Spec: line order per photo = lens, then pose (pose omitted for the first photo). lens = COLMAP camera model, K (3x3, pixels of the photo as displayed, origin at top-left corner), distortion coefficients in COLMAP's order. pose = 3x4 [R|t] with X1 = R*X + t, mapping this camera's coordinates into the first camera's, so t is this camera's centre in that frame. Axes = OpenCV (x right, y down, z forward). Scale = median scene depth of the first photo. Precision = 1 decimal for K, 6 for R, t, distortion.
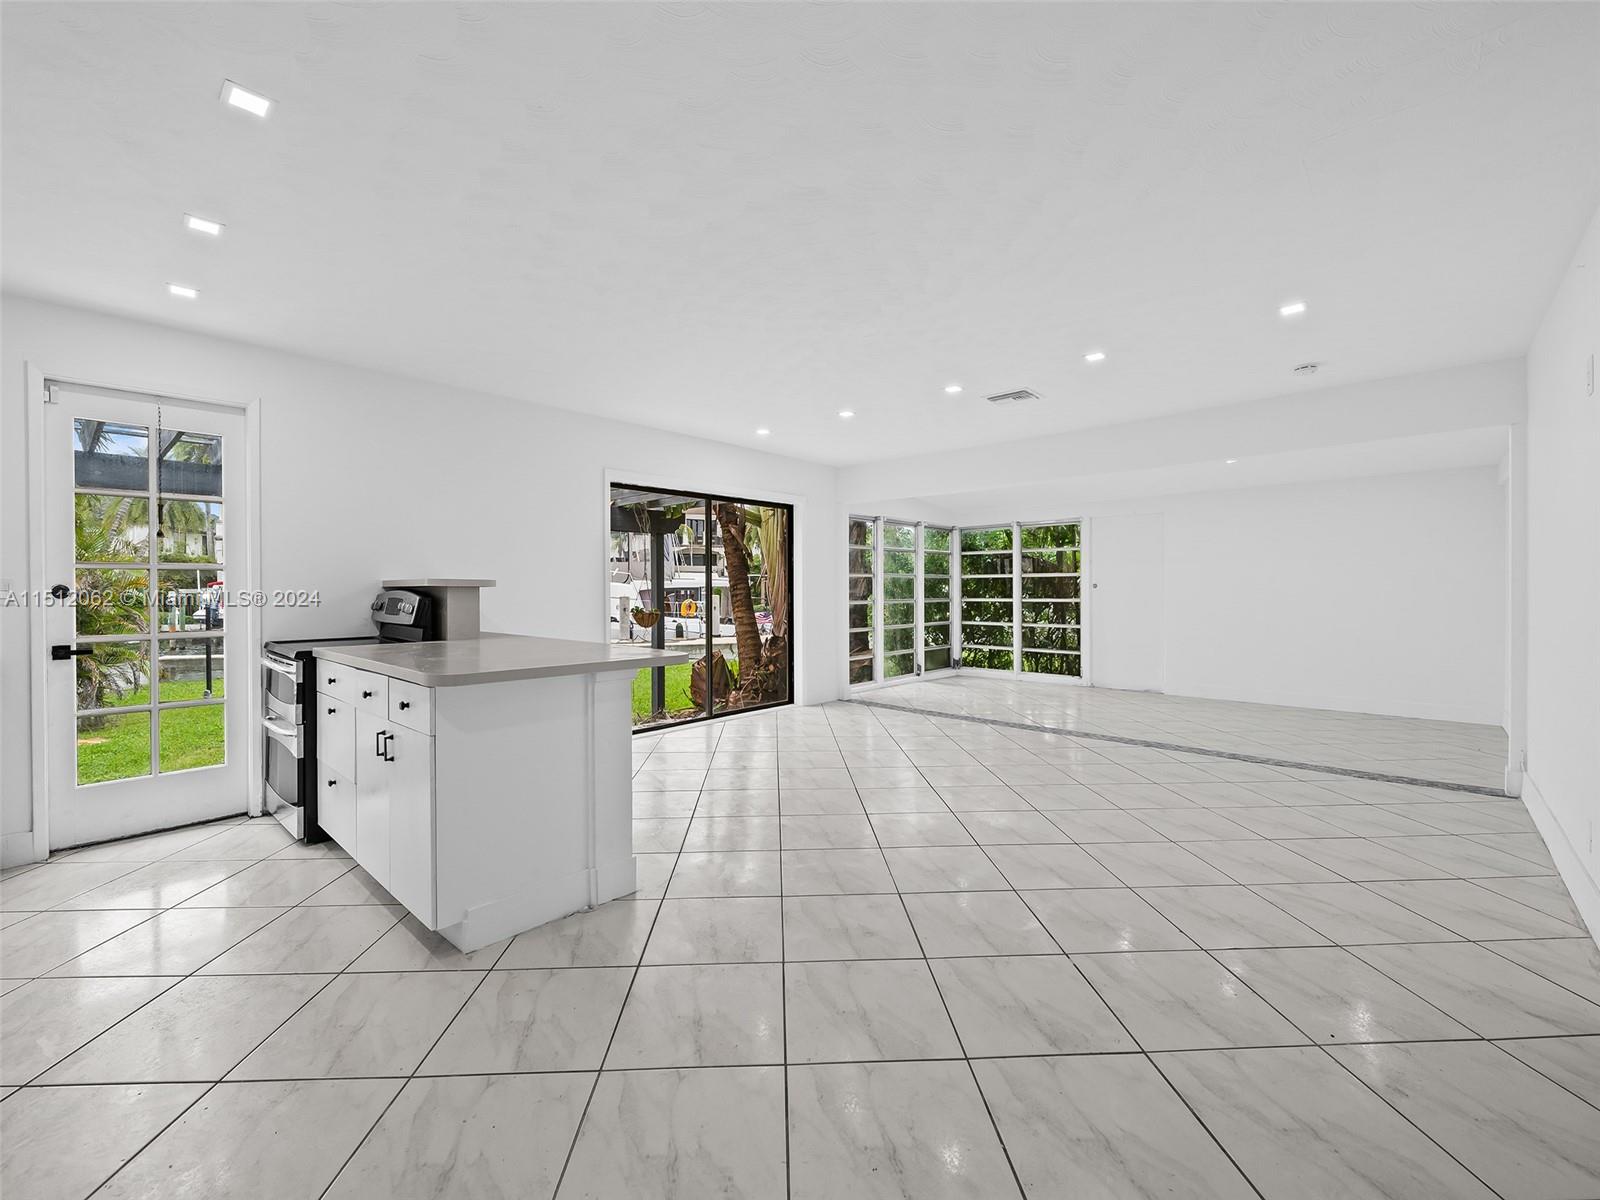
lens RADIAL K [[671.3, 0, 810.3], [0, 671.3, 591.8], [0, 0, 1]] dist [-0.005121, -0.001252]
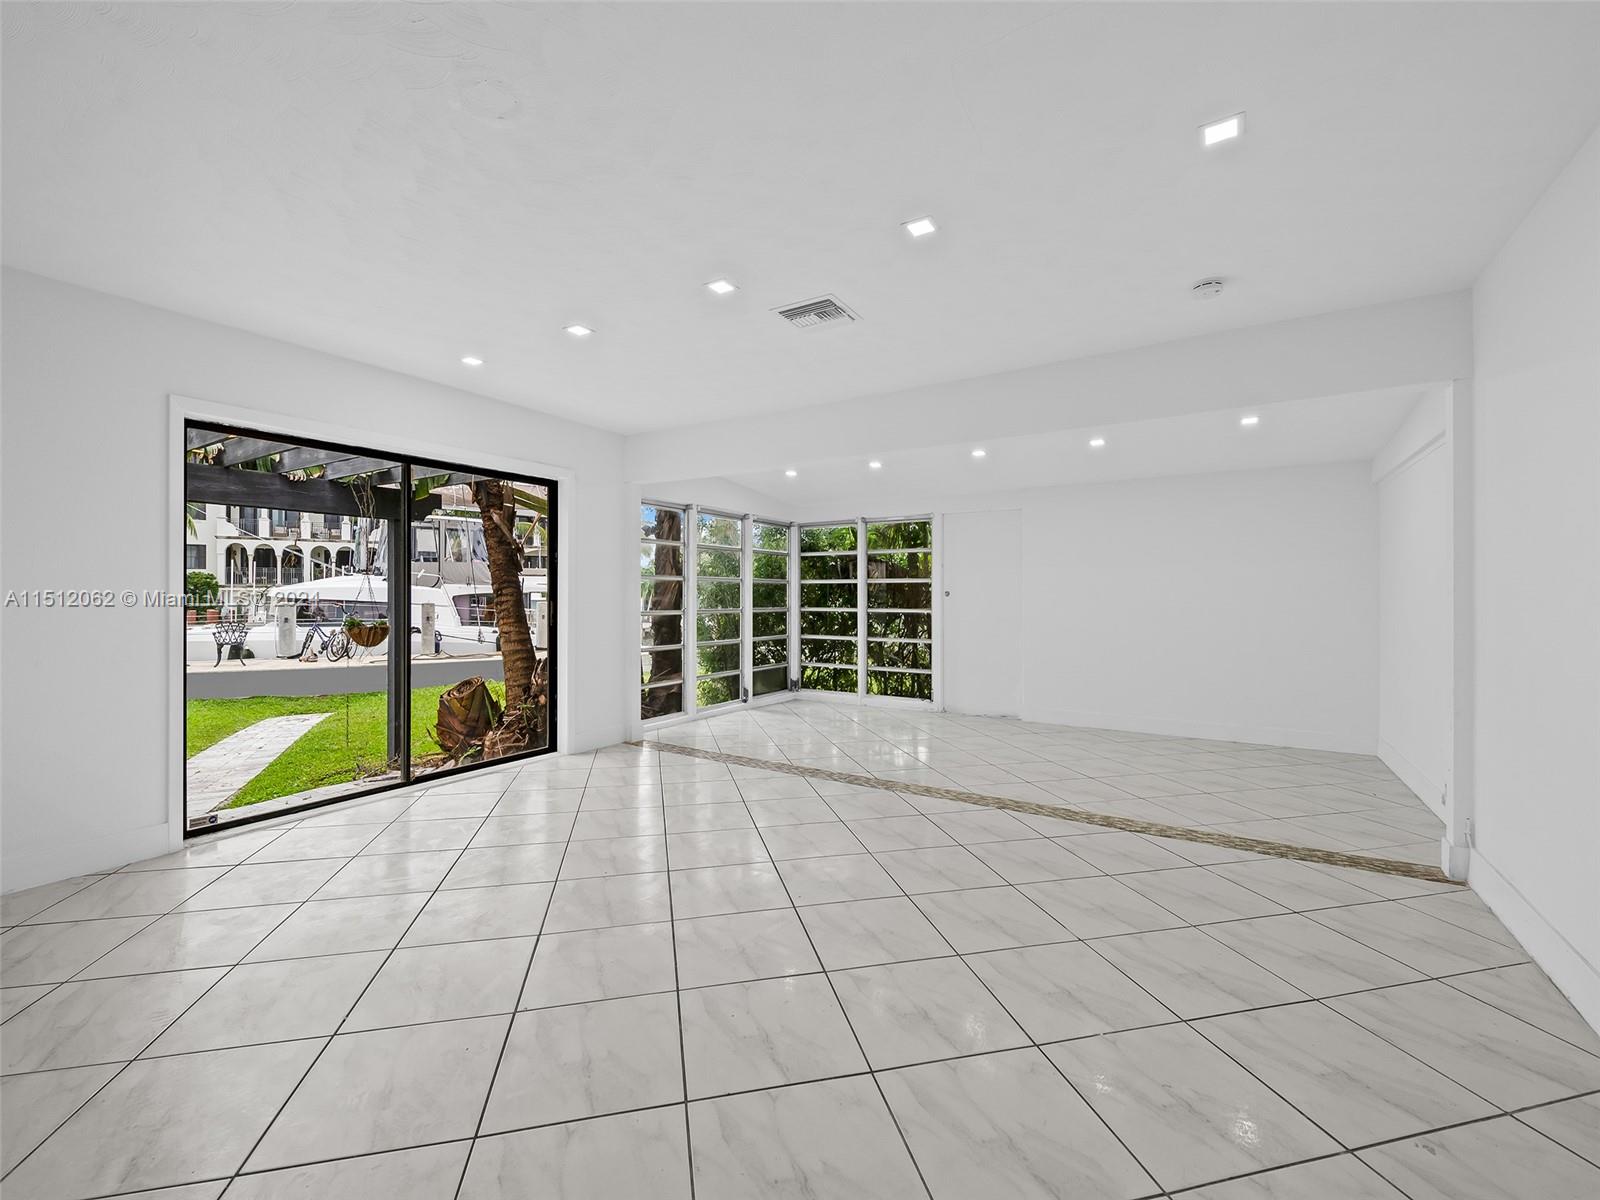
lens RADIAL K [[671.3, 0, 828.1], [0, 671.3, 589.8], [0, 0, 1]] dist [-0.005121, -0.001252]
pose [[0.979266, 0.007734, 0.202430, 0.096929], [-0.005077, 0.999894, -0.013638, -0.001325], [-0.202514, 0.012328, 0.979202, 0.183388]]
